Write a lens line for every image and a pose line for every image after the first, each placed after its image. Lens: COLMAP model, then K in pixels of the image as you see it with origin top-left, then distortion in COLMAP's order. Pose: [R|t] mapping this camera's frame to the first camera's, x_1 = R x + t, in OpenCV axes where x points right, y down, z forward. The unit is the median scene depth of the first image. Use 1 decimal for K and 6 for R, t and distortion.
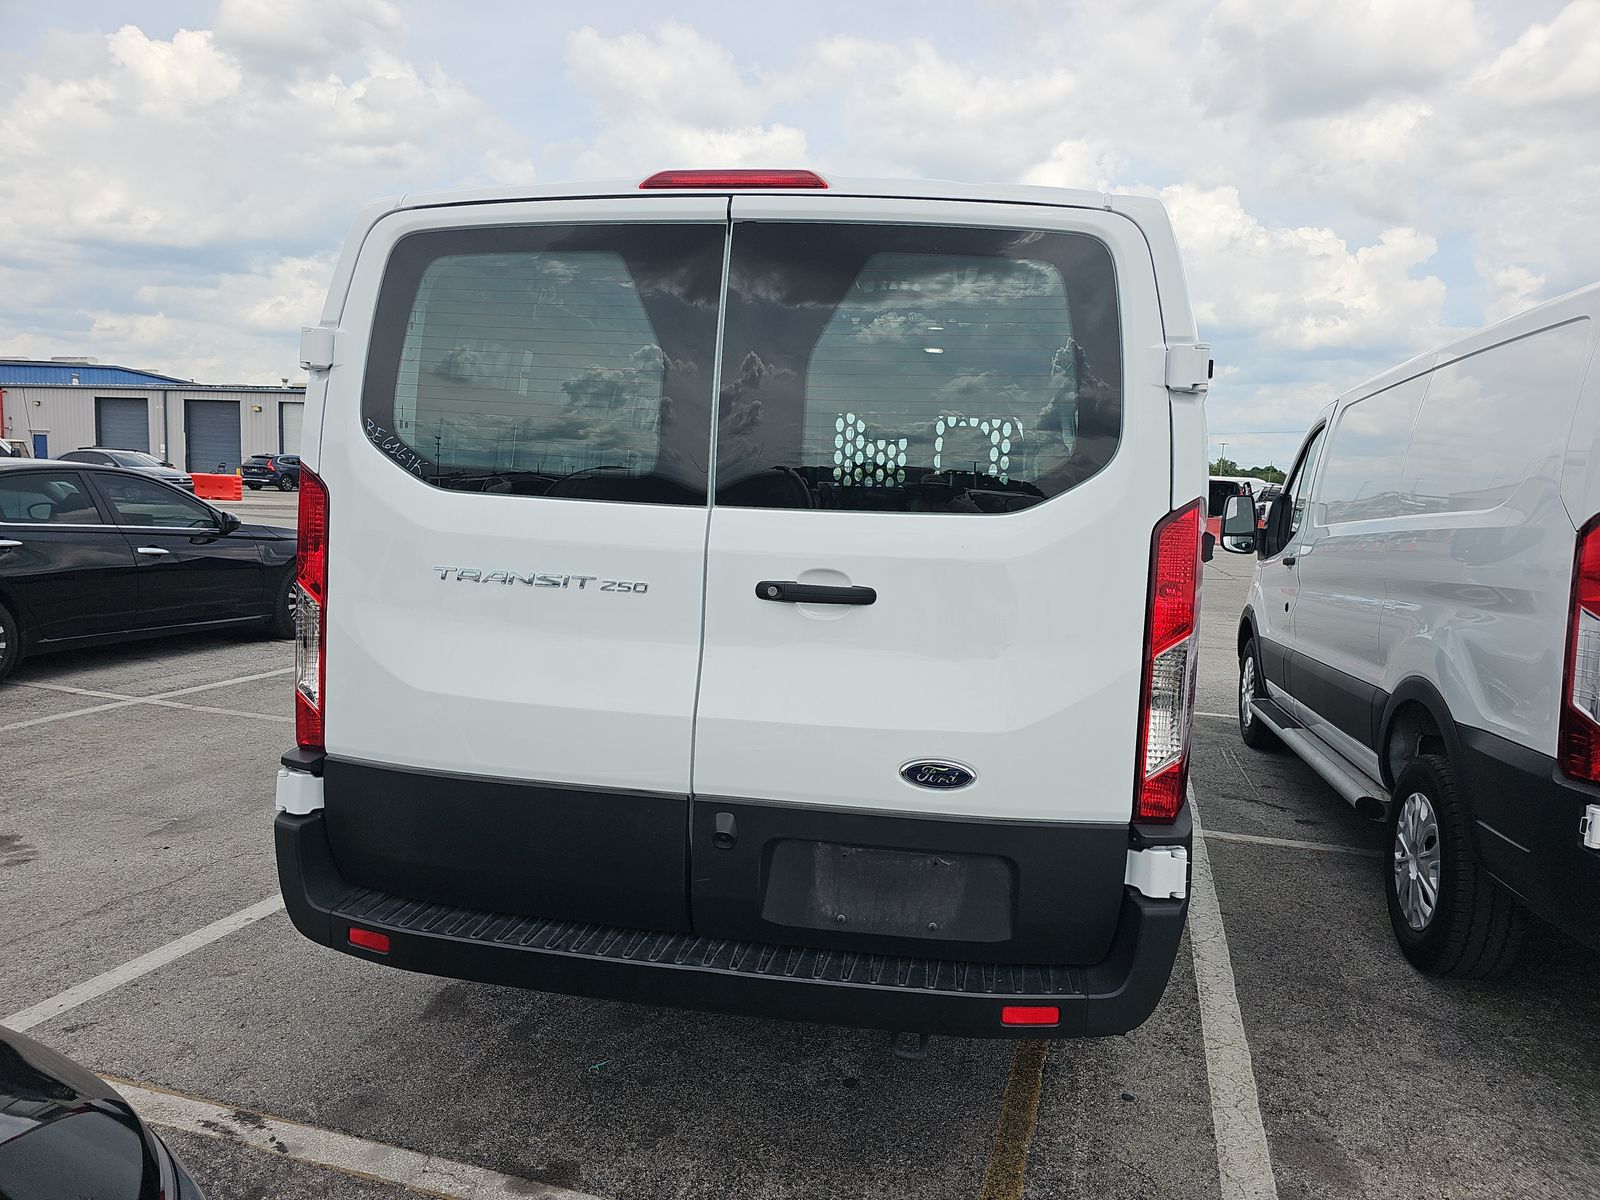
lens RADIAL K [[1148.1, 0, 815.8], [0, 1148.1, 595.1], [0, 0, 1]] dist [0.046707, -0.046327]
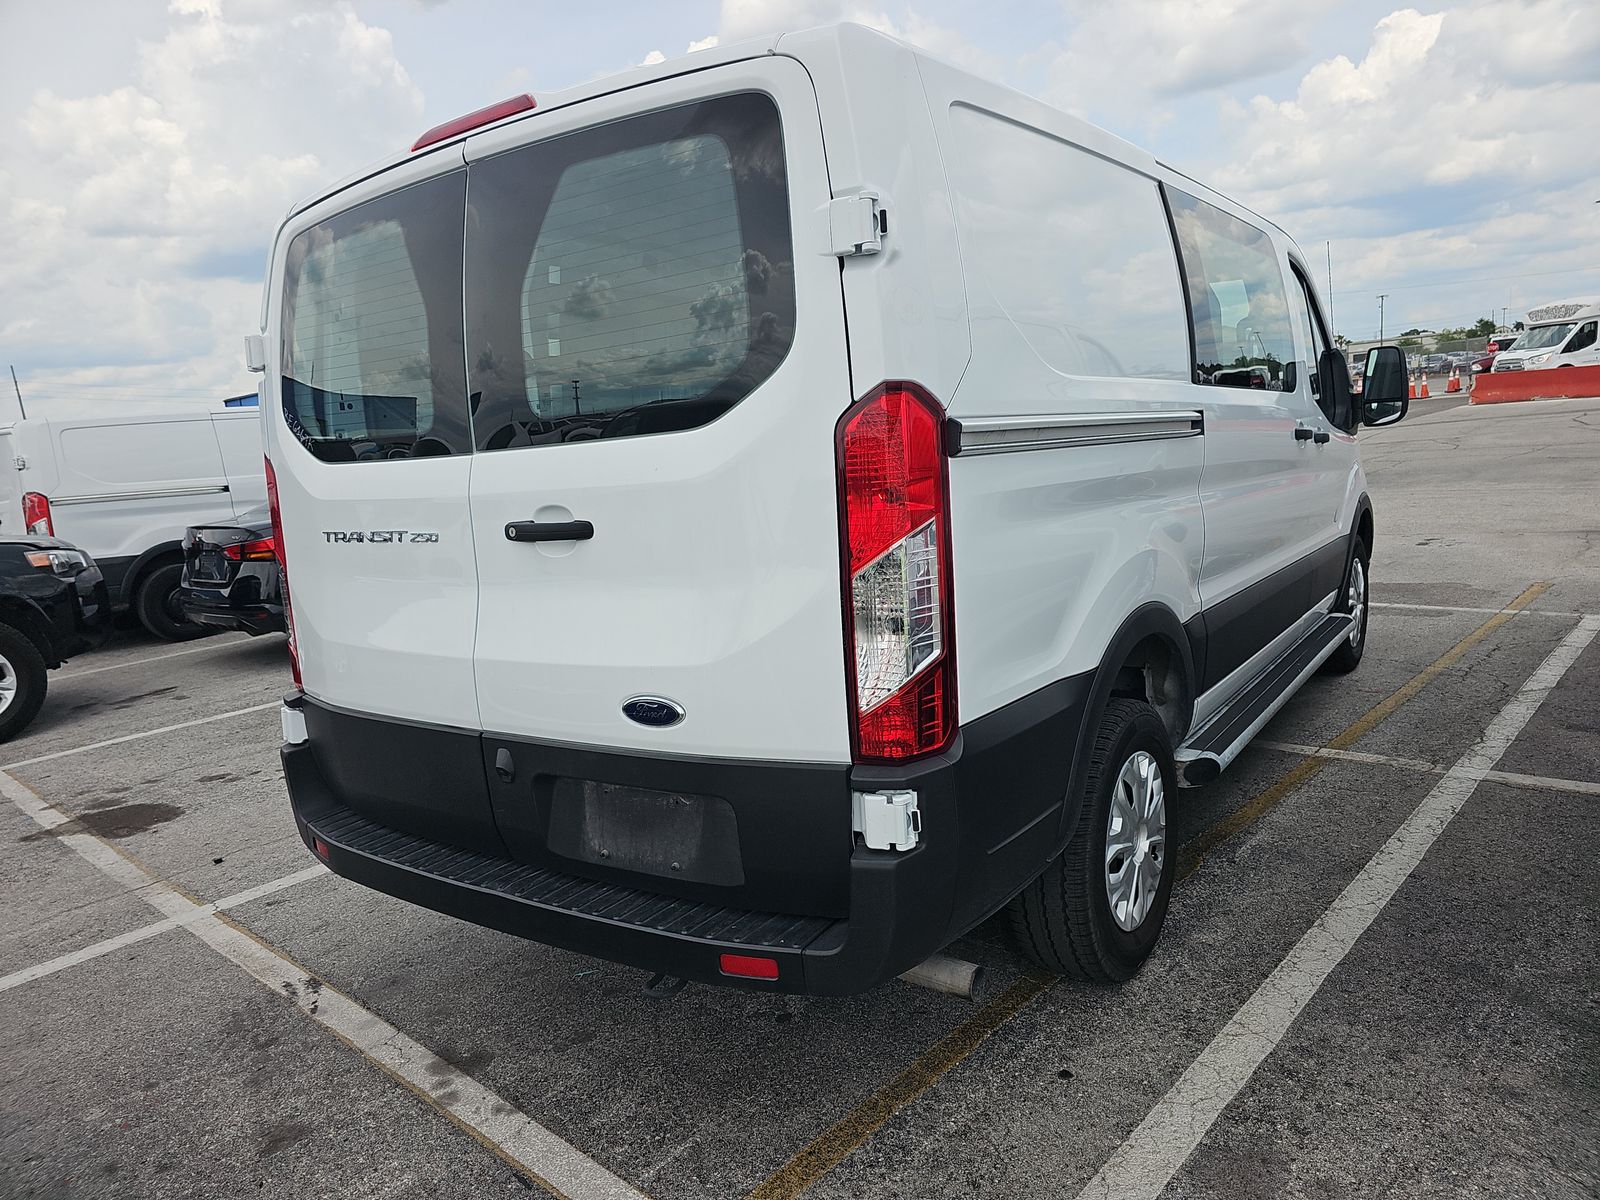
lens RADIAL K [[1253.0, 0, 800.0], [0, 1253.0, 600.0], [0, 0, 1]] dist [0.011524, -0.006874]
pose [[0.857175, -0.049382, -0.512652, 0.733031], [0.095973, 0.993273, 0.064793, 0.008050], [0.506004, -0.104740, 0.856148, 0.177752]]
